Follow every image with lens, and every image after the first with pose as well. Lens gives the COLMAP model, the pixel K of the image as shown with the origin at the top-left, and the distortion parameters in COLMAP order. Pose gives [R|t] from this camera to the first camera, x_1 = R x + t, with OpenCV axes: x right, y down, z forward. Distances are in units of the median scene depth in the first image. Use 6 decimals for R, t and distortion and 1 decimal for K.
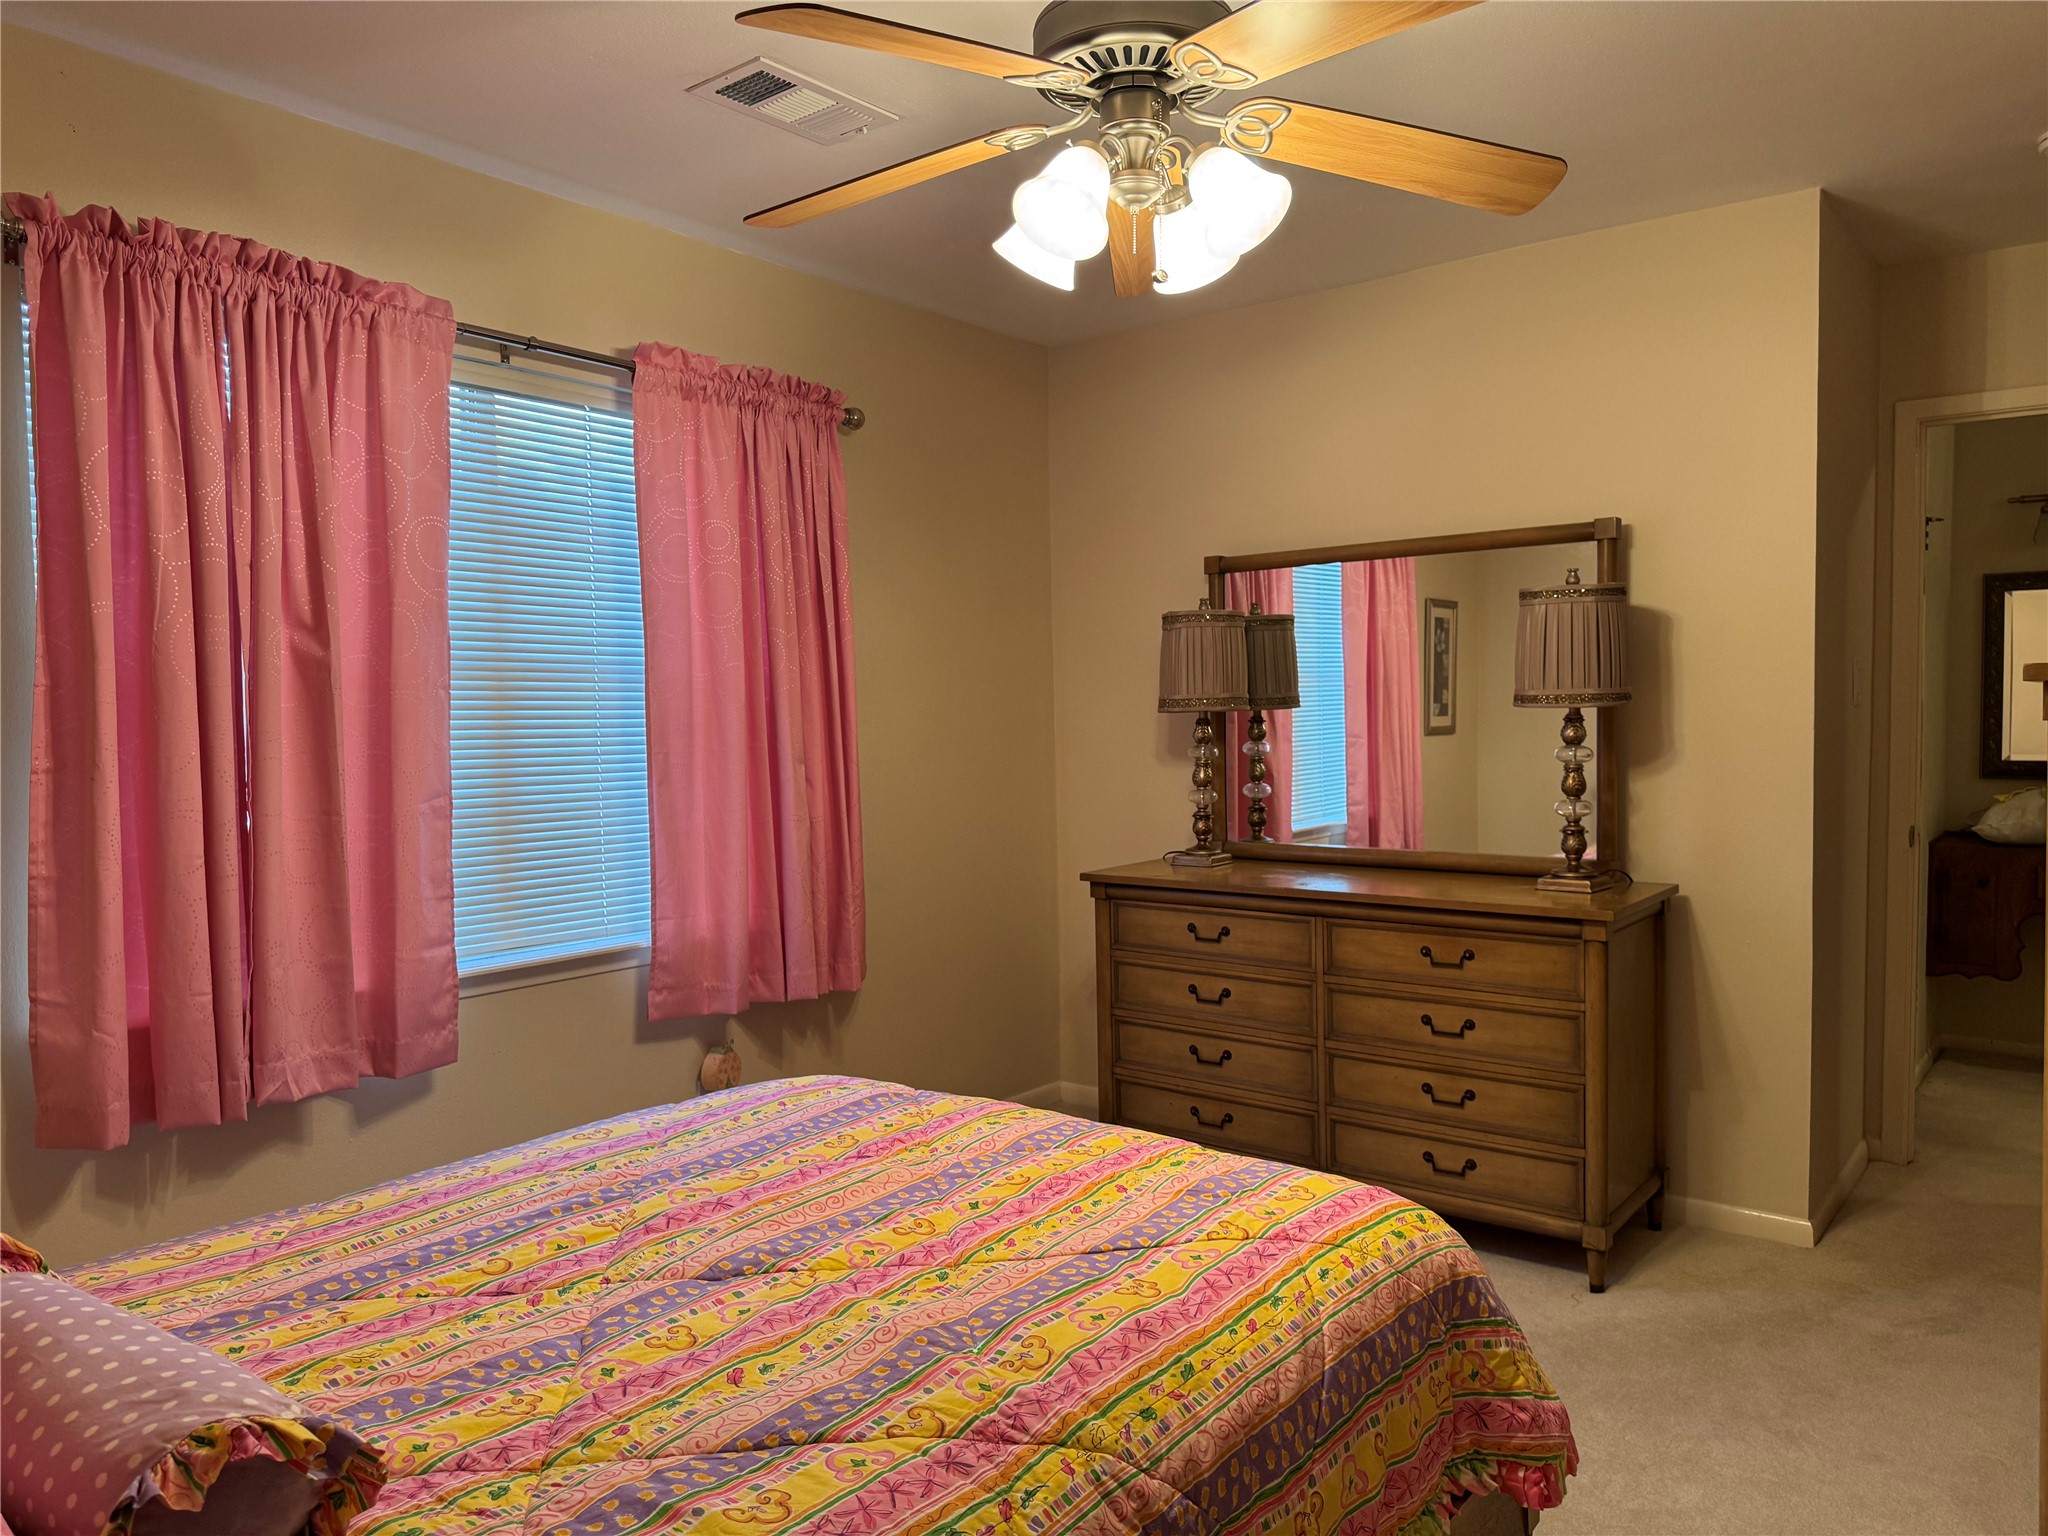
lens RADIAL K [[1413.8, 0, 1032.0], [0, 1413.8, 769.8], [0, 0, 1]] dist [0.164162, -0.189646]
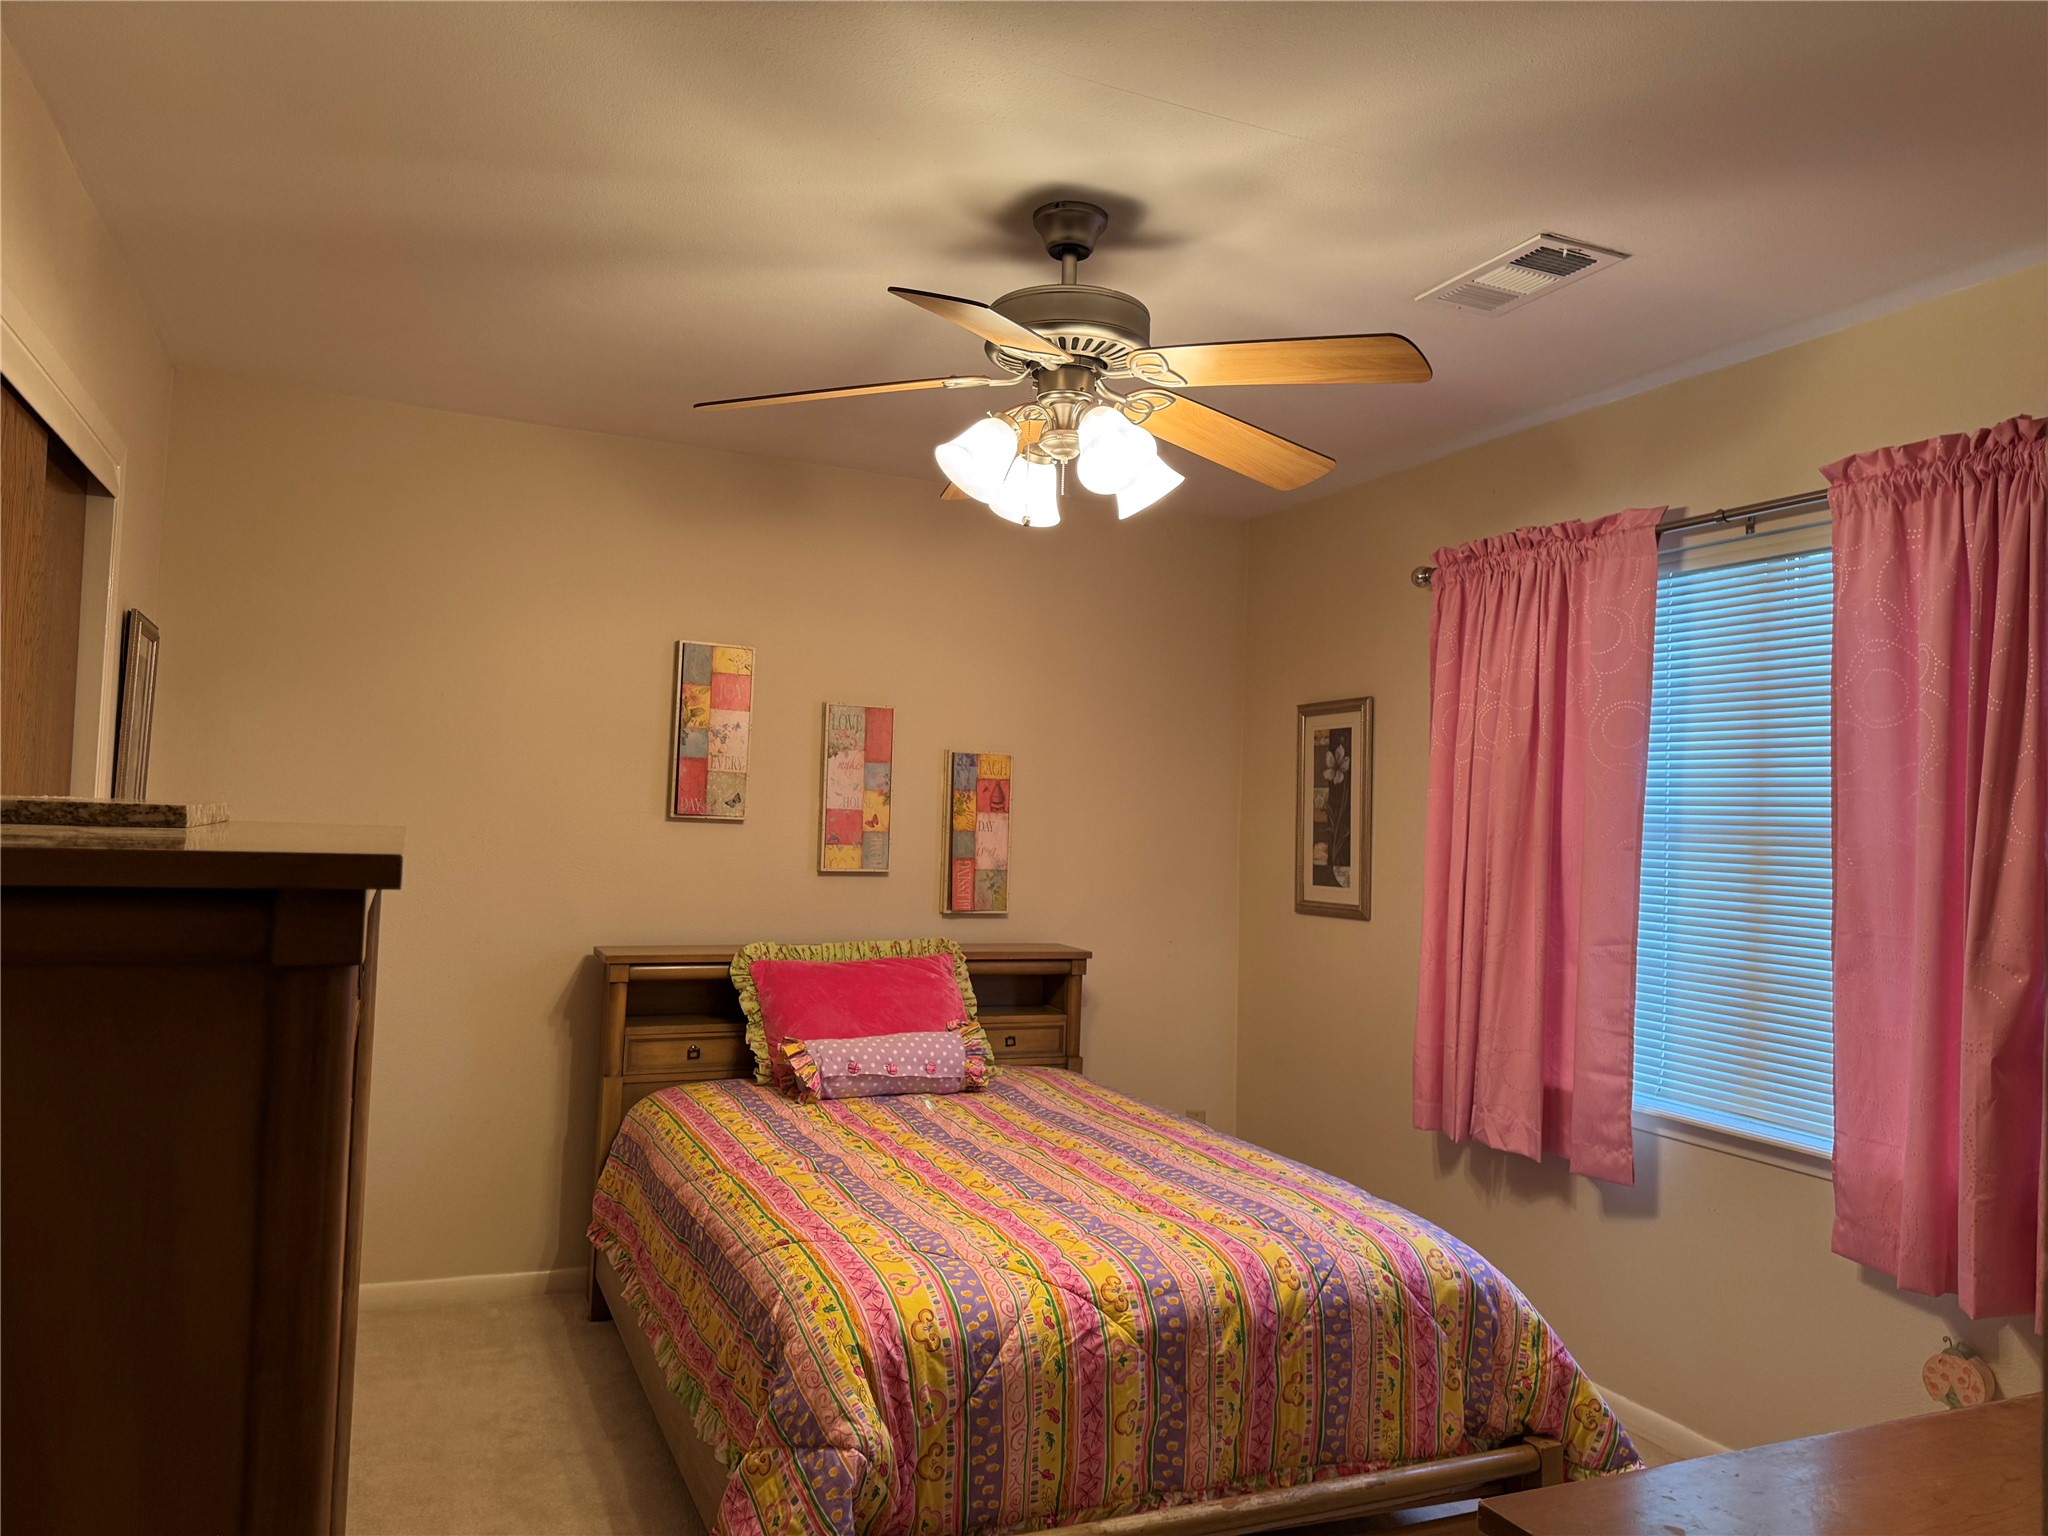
lens RADIAL K [[1413.8, 0, 1032.0], [0, 1413.8, 769.8], [0, 0, 1]] dist [0.164162, -0.189646]
pose [[-0.496188, -0.036510, -0.867447, 0.838879], [-0.059516, 0.998196, -0.007969, -0.084119], [0.866173, 0.047672, -0.497465, 1.179435]]
